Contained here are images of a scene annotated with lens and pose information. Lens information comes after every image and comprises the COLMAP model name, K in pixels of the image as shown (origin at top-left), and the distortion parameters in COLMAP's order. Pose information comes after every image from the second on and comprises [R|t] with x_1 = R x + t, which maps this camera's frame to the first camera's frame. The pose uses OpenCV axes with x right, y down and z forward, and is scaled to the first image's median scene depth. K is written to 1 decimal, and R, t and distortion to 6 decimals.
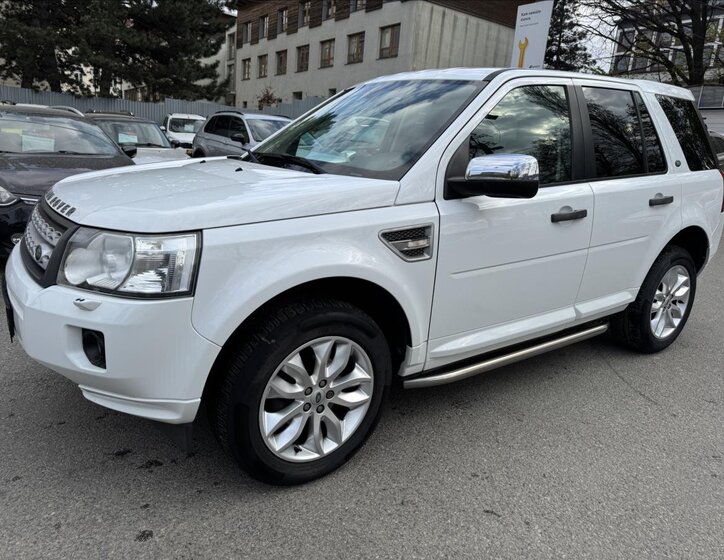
lens RADIAL K [[537.2, 0, 364.5], [0, 537.2, 279.4], [0, 0, 1]] dist [0.026505, -0.028142]
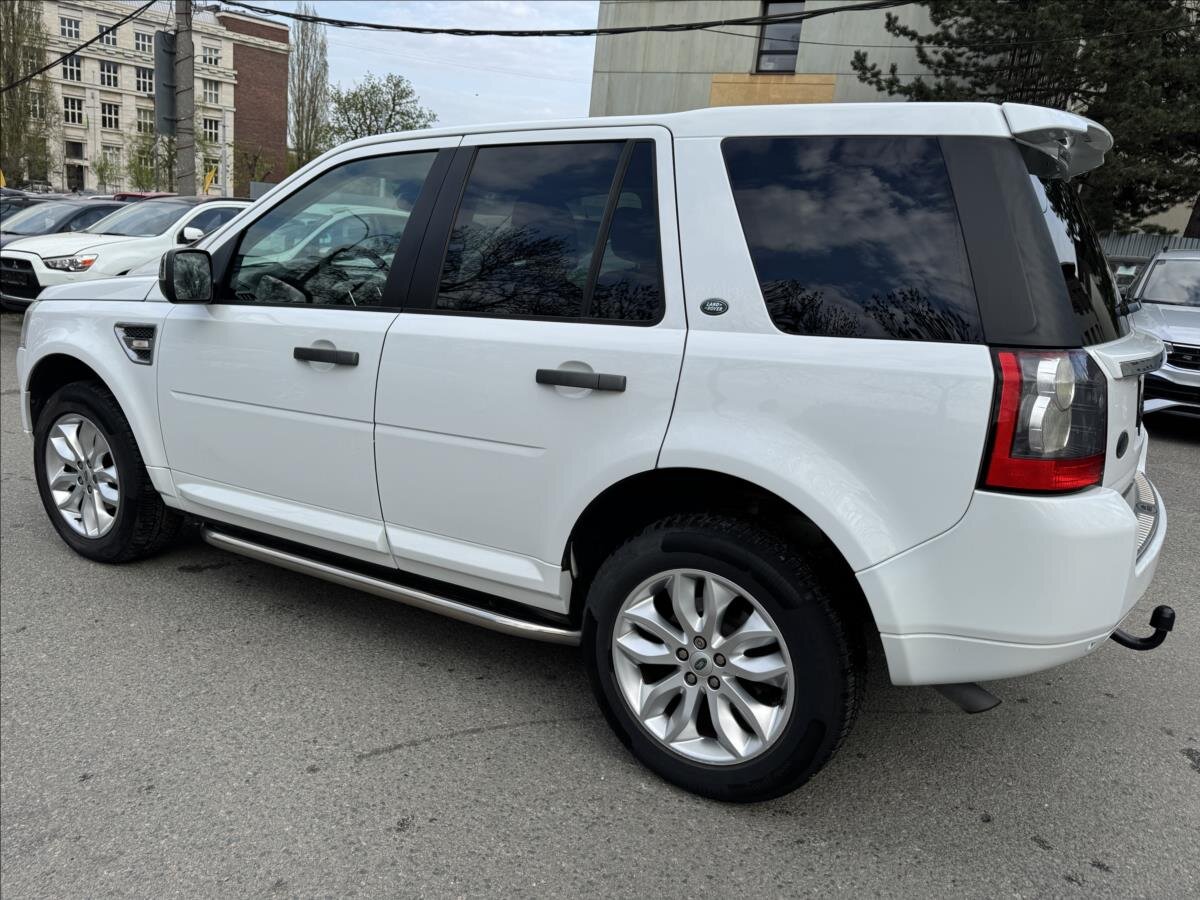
lens RADIAL K [[887.6, 0, 612.8], [0, 887.6, 455.2], [0, 0, 1]] dist [0.024850, -0.025674]
pose [[0.409124, 0.193229, -0.891785, 1.349217], [-0.273869, 0.958266, 0.081991, -0.171227], [0.870410, 0.210688, 0.444969, 0.800677]]
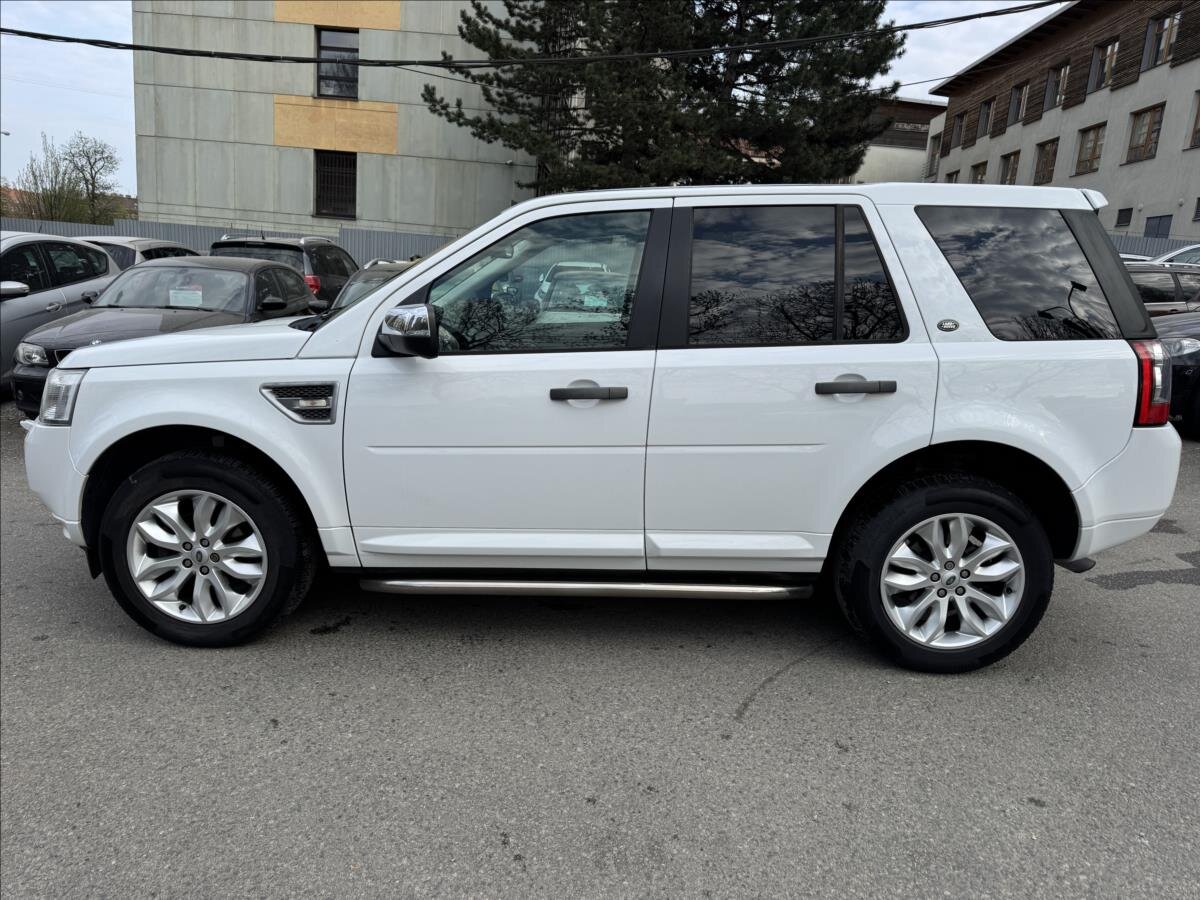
lens RADIAL K [[863.0, 0, 591.3], [0, 863.0, 449.6], [0, 0, 1]] dist [0.025890, -0.025969]
pose [[0.801229, 0.094109, -0.590911, 0.974411], [-0.144929, 0.988671, -0.039057, -0.003268], [0.580541, 0.116934, 0.805791, 0.109979]]
